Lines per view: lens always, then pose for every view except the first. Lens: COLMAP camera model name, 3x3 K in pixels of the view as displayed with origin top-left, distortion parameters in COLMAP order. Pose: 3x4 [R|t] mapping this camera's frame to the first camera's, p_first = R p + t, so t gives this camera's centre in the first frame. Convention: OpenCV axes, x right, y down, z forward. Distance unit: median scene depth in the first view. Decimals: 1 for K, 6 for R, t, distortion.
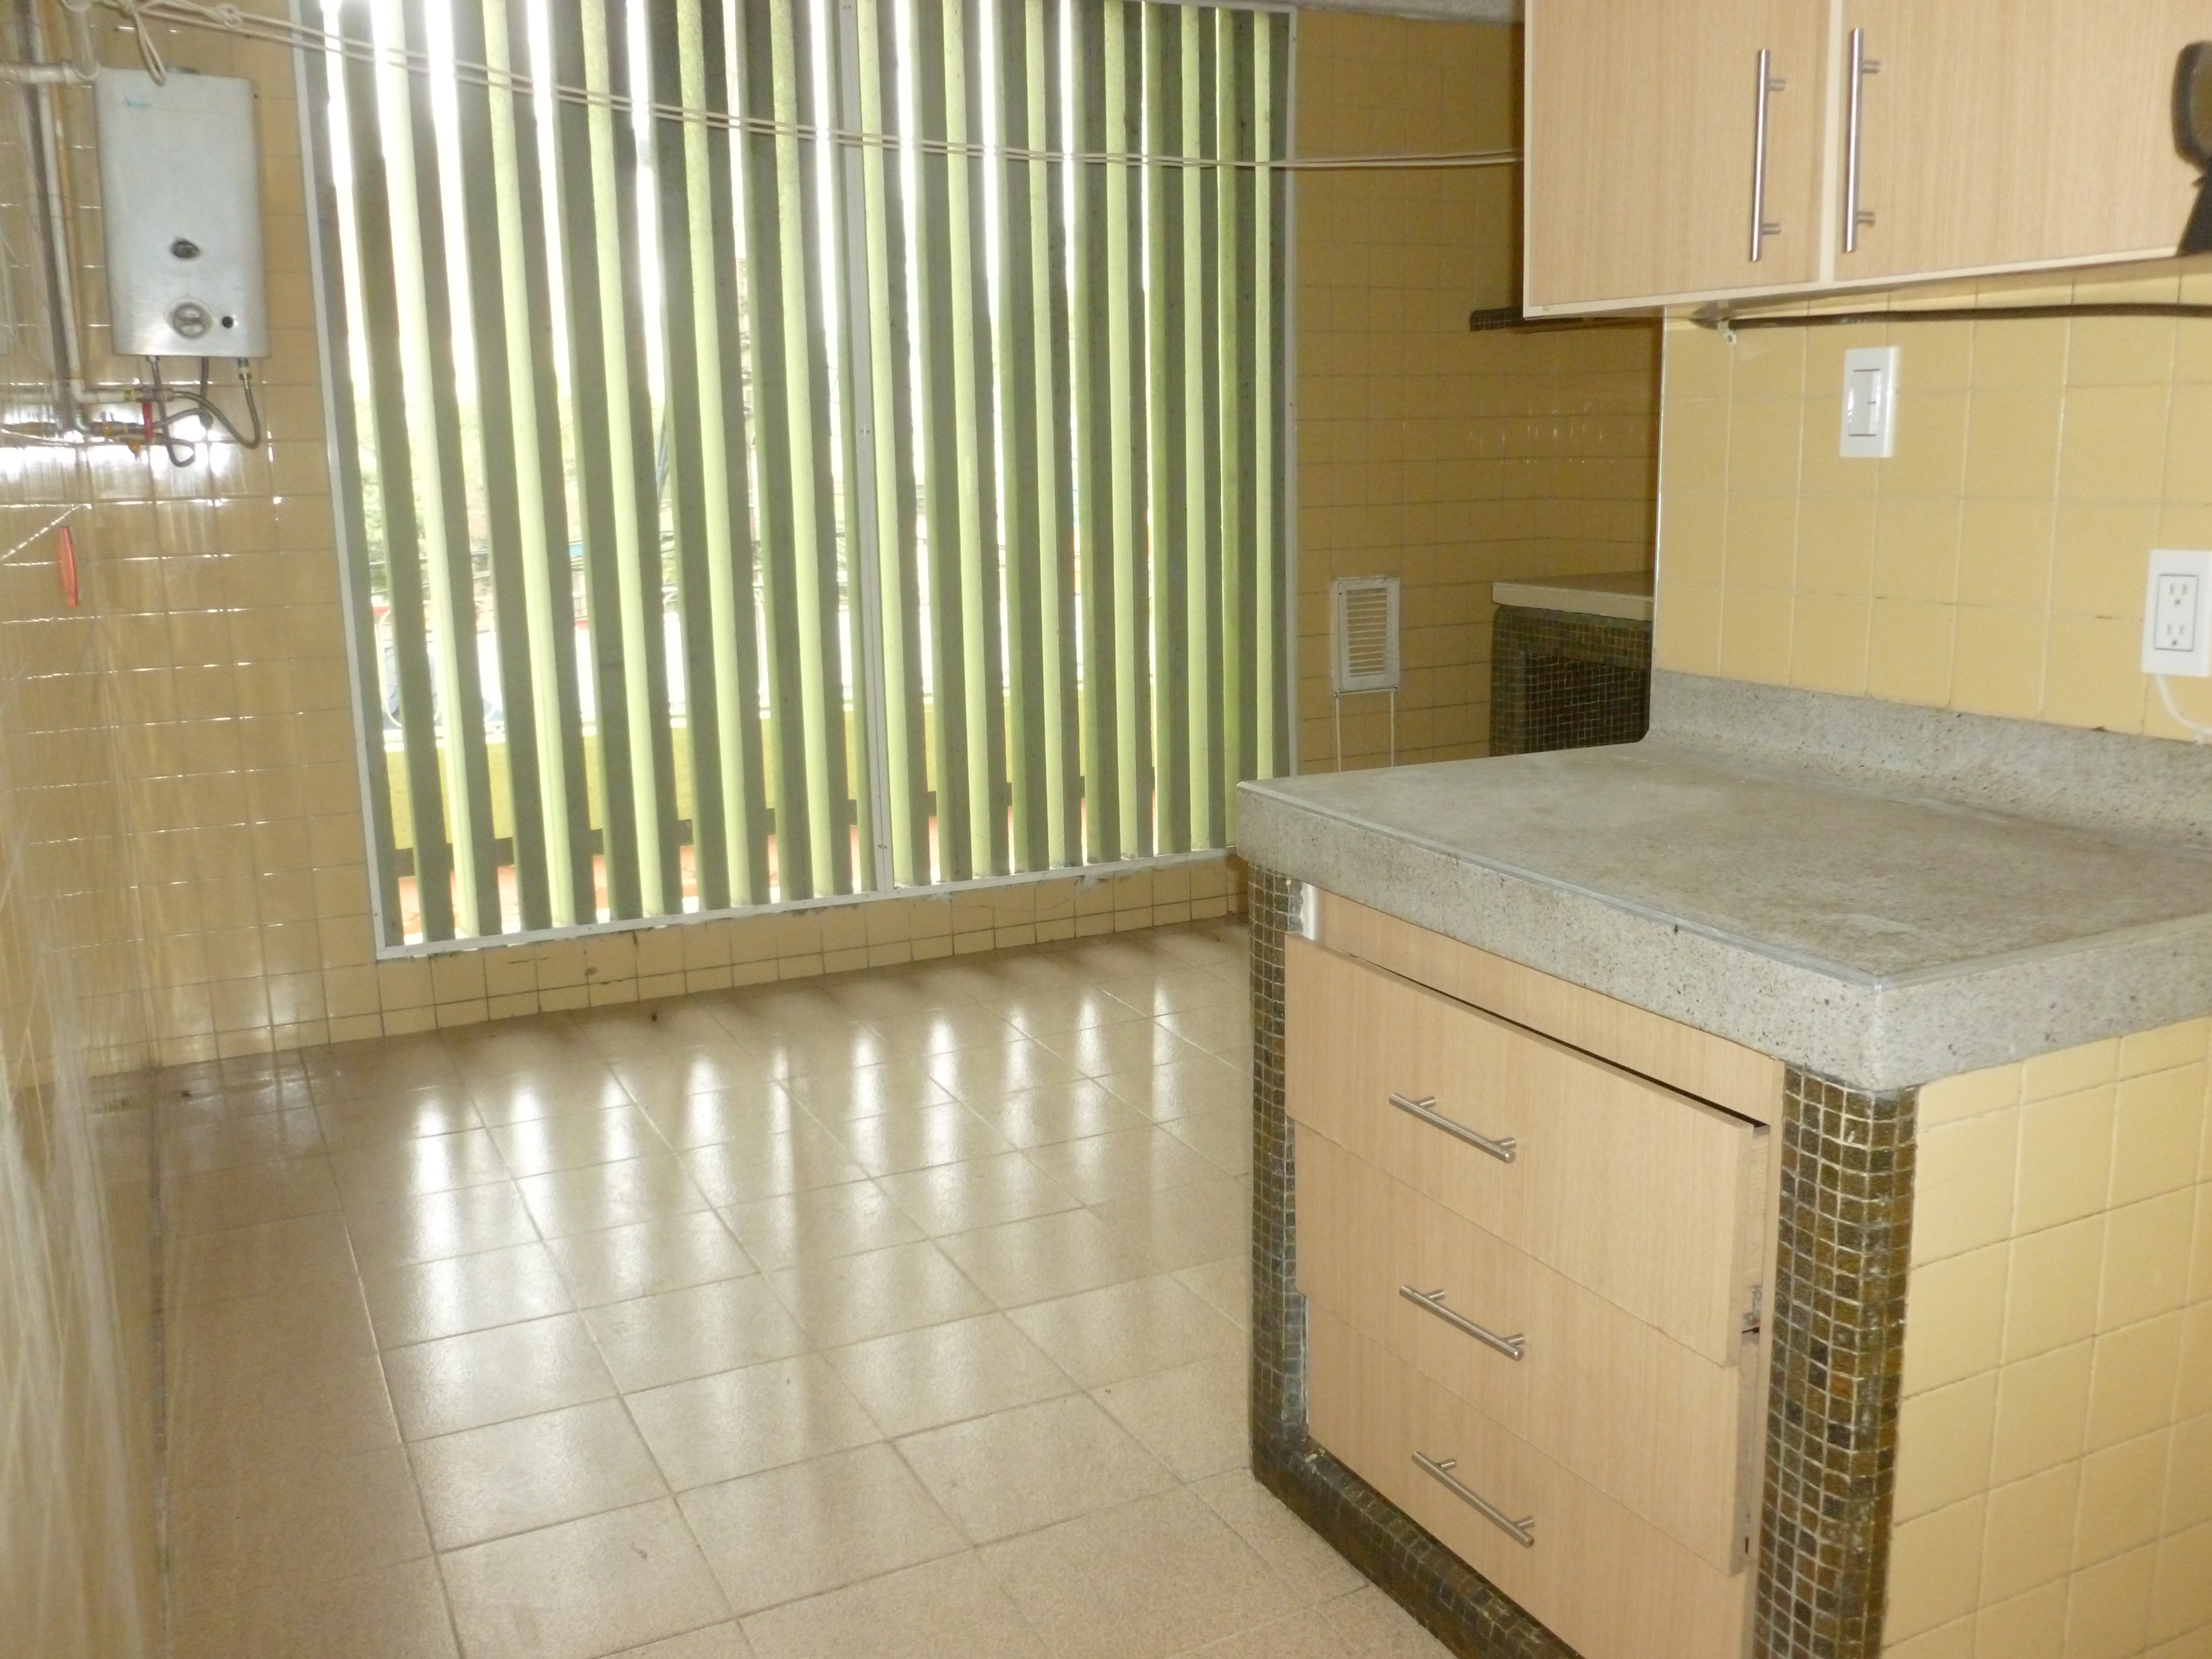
lens RADIAL K [[1899.8, 0, 1108.8], [0, 1899.8, 822.9], [0, 0, 1]] dist [-0.058724, 0.031849]
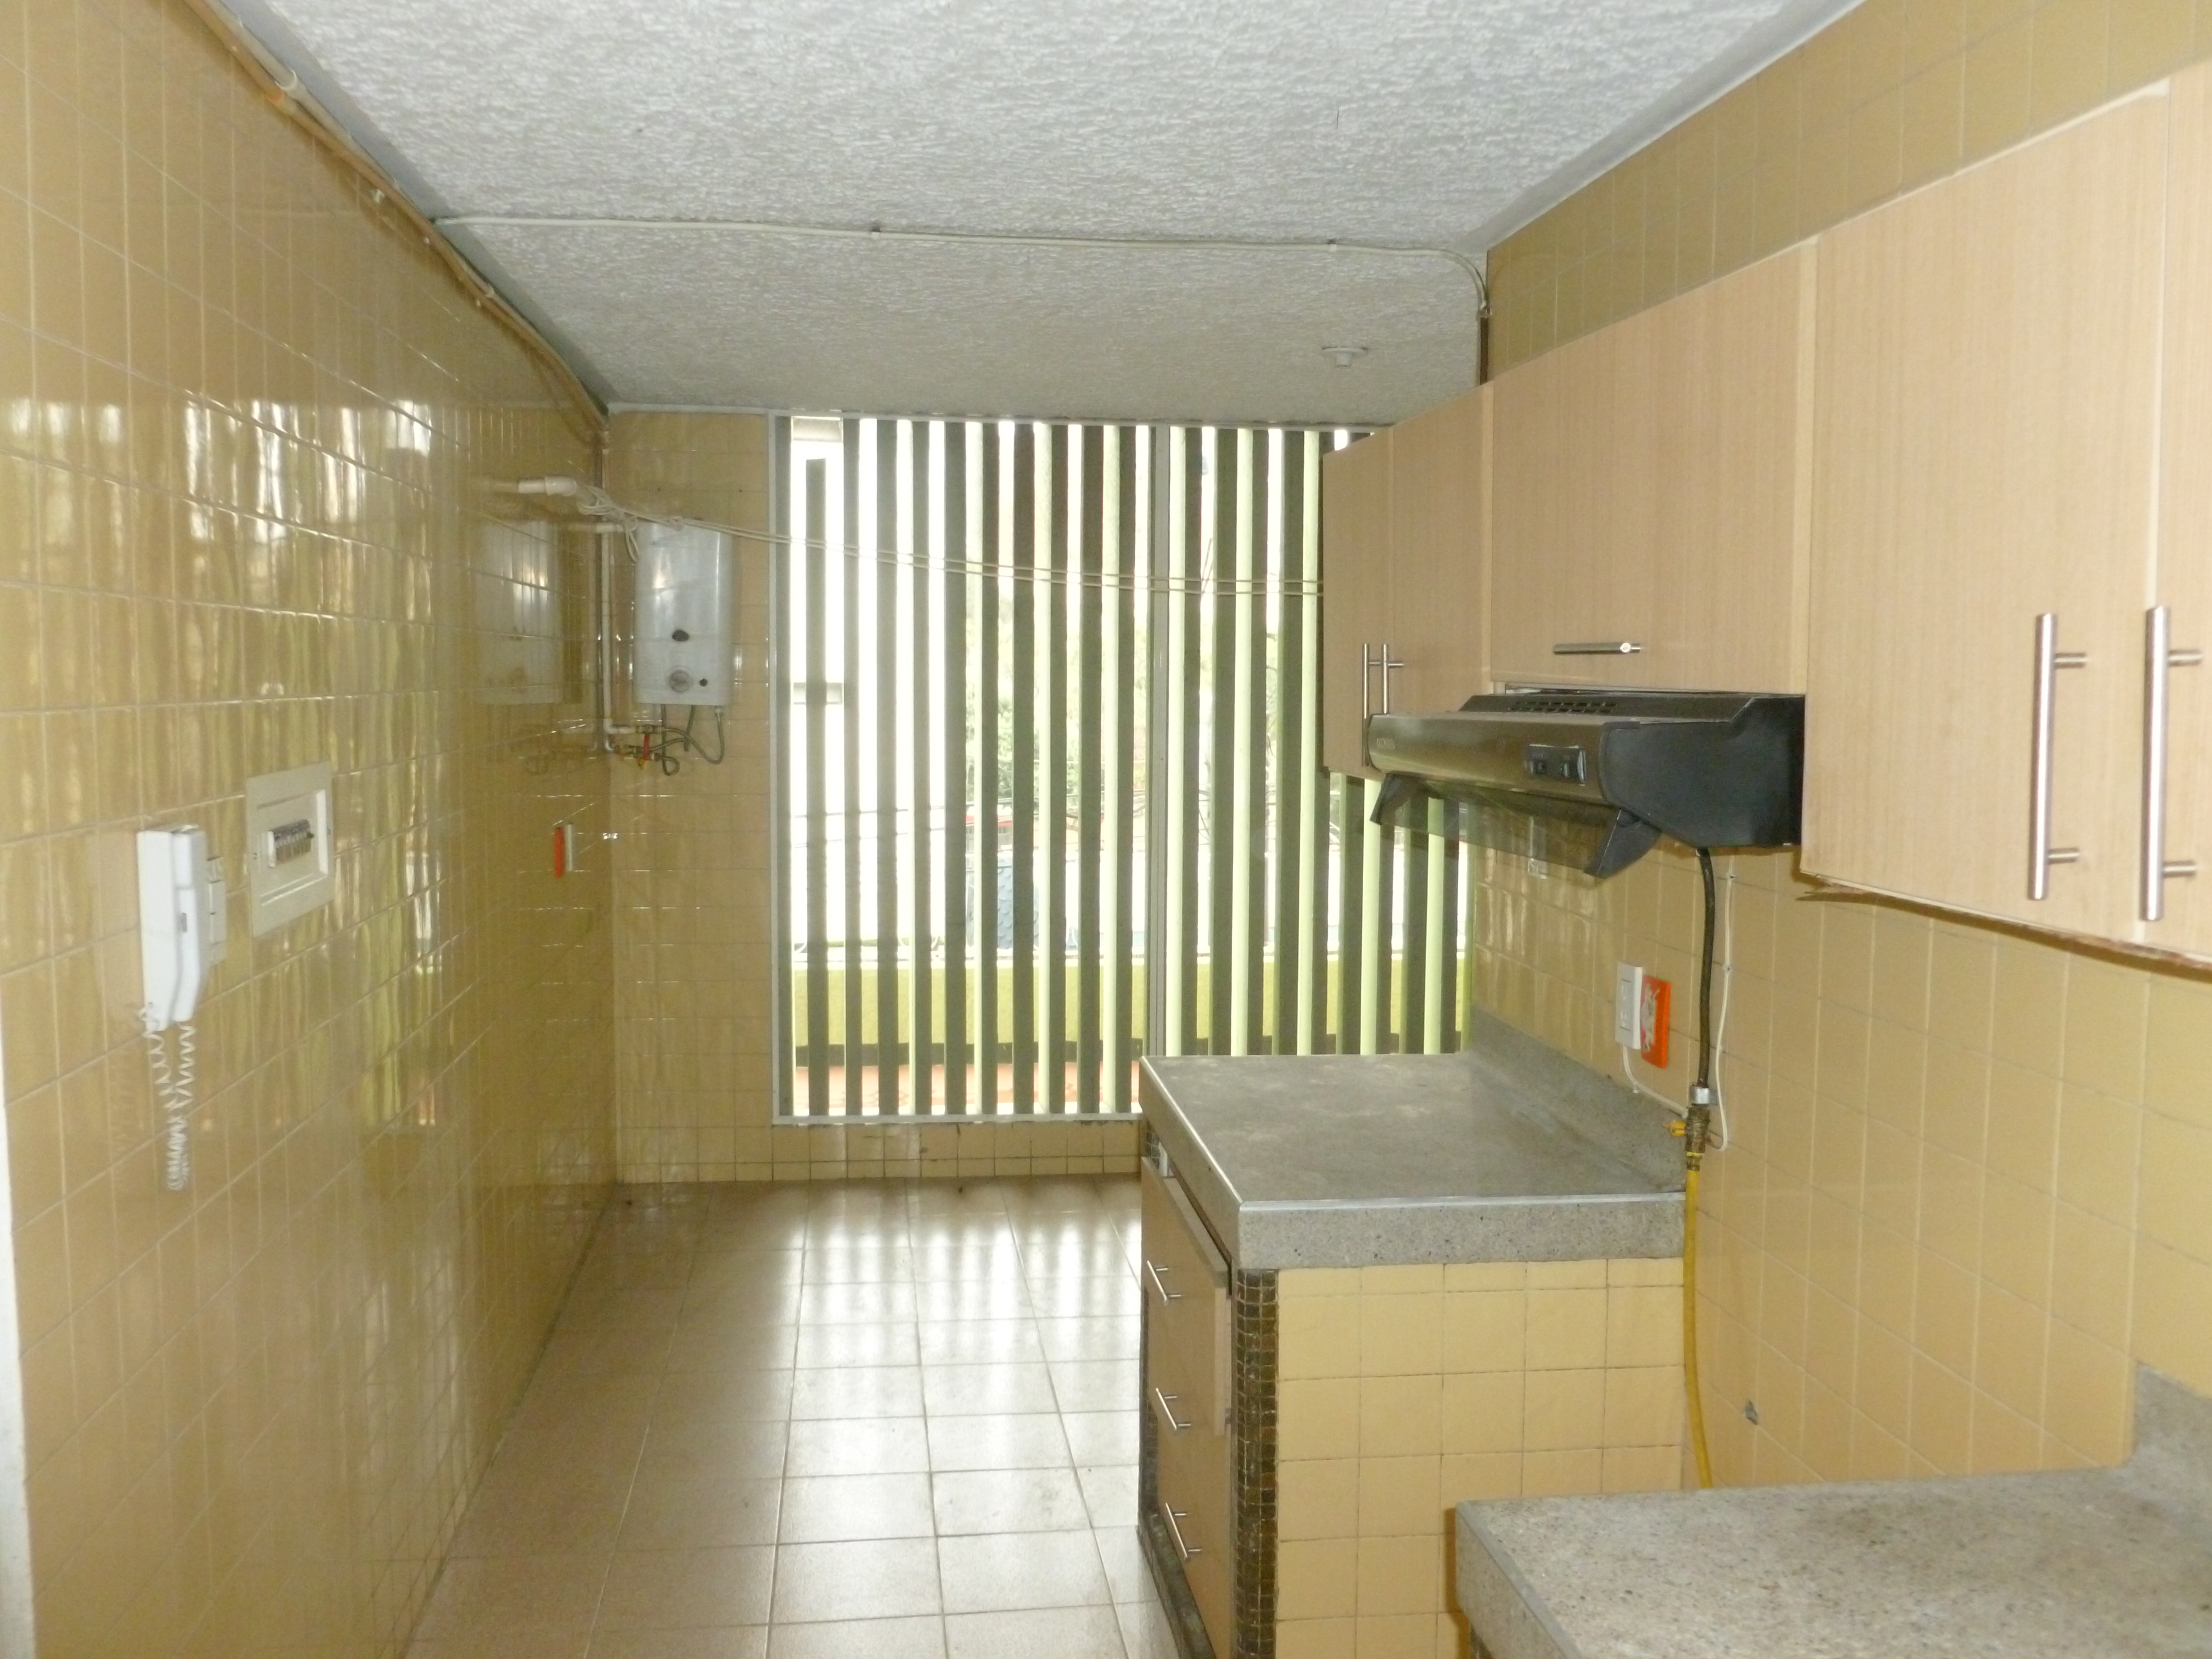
lens RADIAL K [[1899.8, 0, 1103.5], [0, 1899.8, 828.9], [0, 0, 1]] dist [-0.058724, 0.031849]
pose [[0.941715, 0.053834, -0.332075, 0.798038], [-0.091677, 0.990820, -0.099356, -0.072760], [0.323678, 0.124009, 0.938006, -0.709145]]
